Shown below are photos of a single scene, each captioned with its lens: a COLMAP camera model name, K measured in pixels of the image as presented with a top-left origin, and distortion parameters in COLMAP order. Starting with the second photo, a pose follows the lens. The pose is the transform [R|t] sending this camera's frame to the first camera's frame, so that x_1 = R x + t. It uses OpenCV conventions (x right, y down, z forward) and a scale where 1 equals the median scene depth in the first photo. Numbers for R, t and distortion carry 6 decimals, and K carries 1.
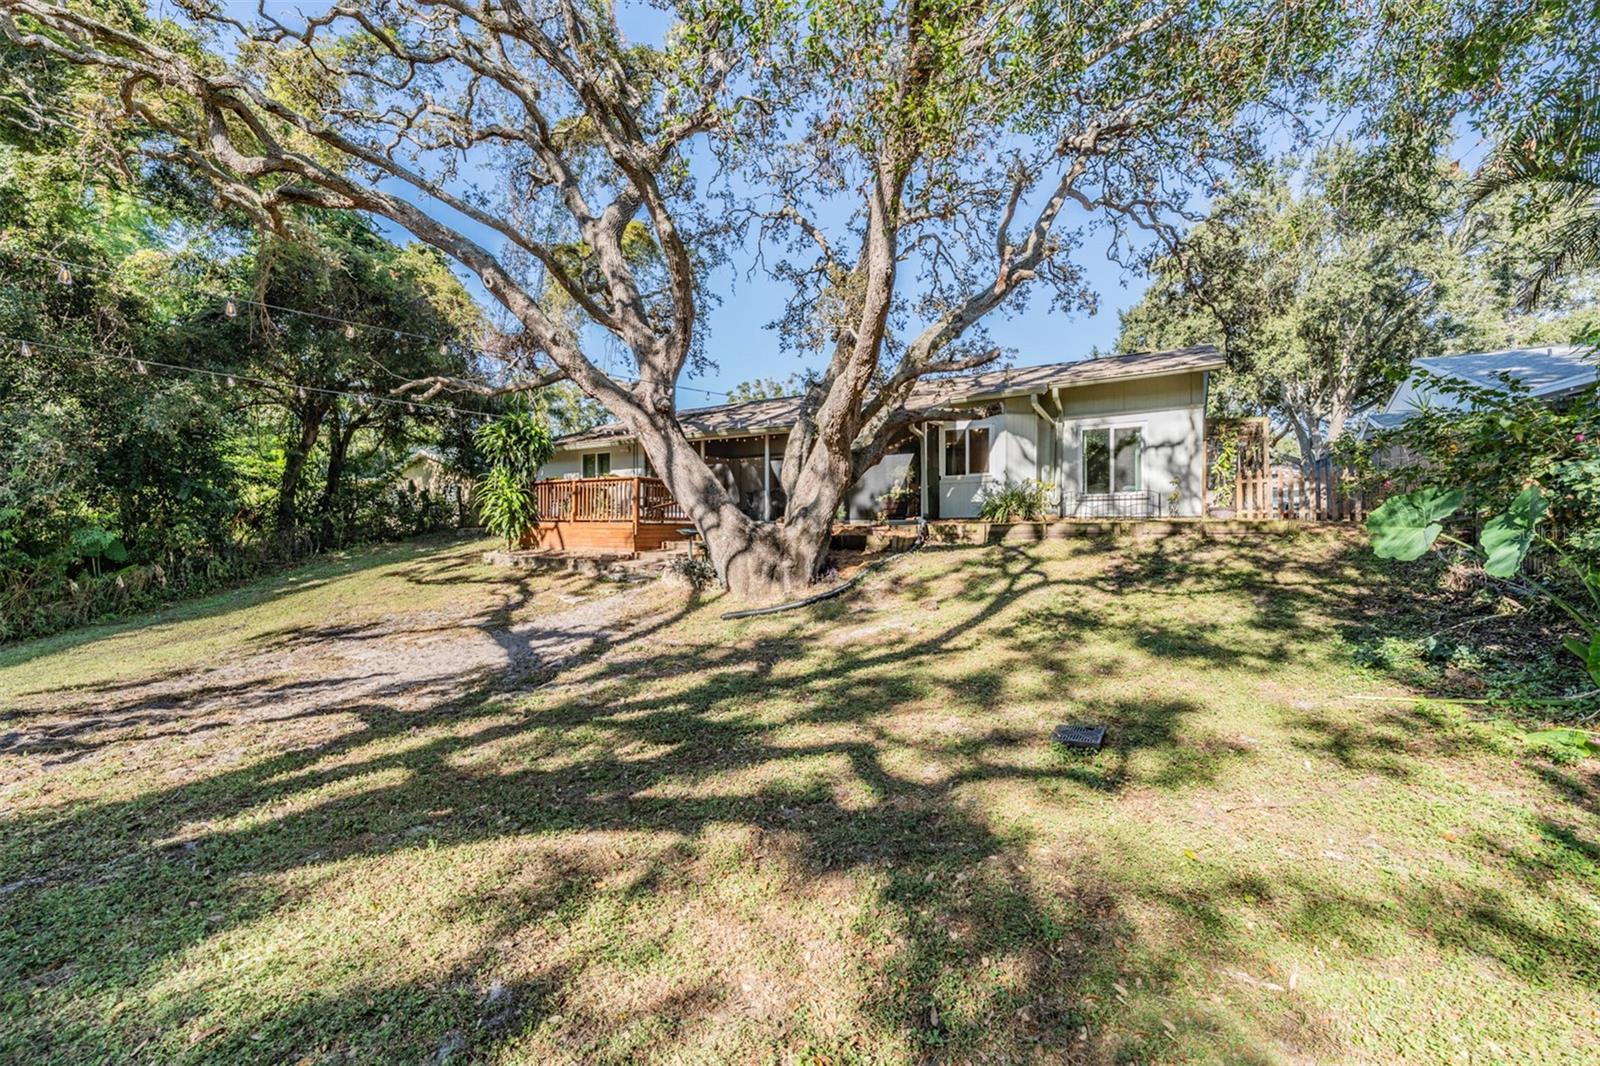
lens RADIAL K [[645.0, 0, 798.5], [0, 645.0, 523.2], [0, 0, 1]] dist [0.003164, -0.000191]
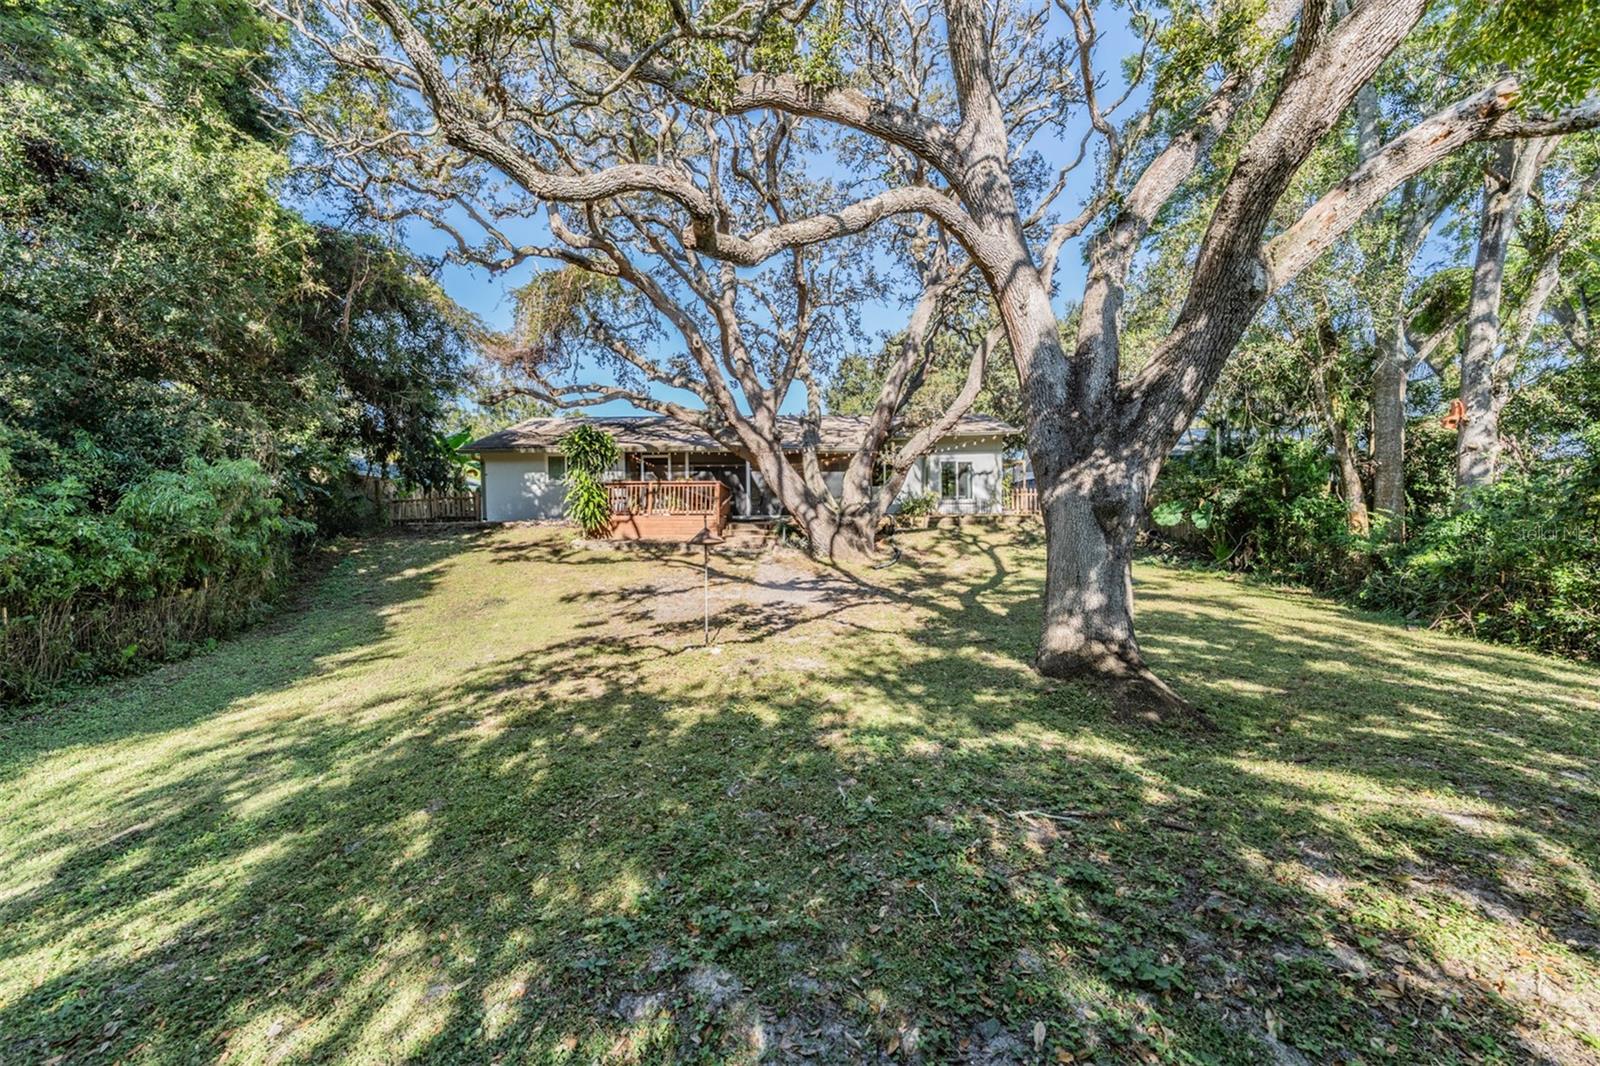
lens RADIAL K [[645.0, 0, 802.2], [0, 645.0, 533.5], [0, 0, 1]] dist [0.003164, -0.000191]
pose [[0.850751, -0.010632, 0.525462, -0.790457], [0.004021, 0.999898, 0.013722, 0.017633], [-0.525554, -0.009561, 0.850707, -0.244451]]
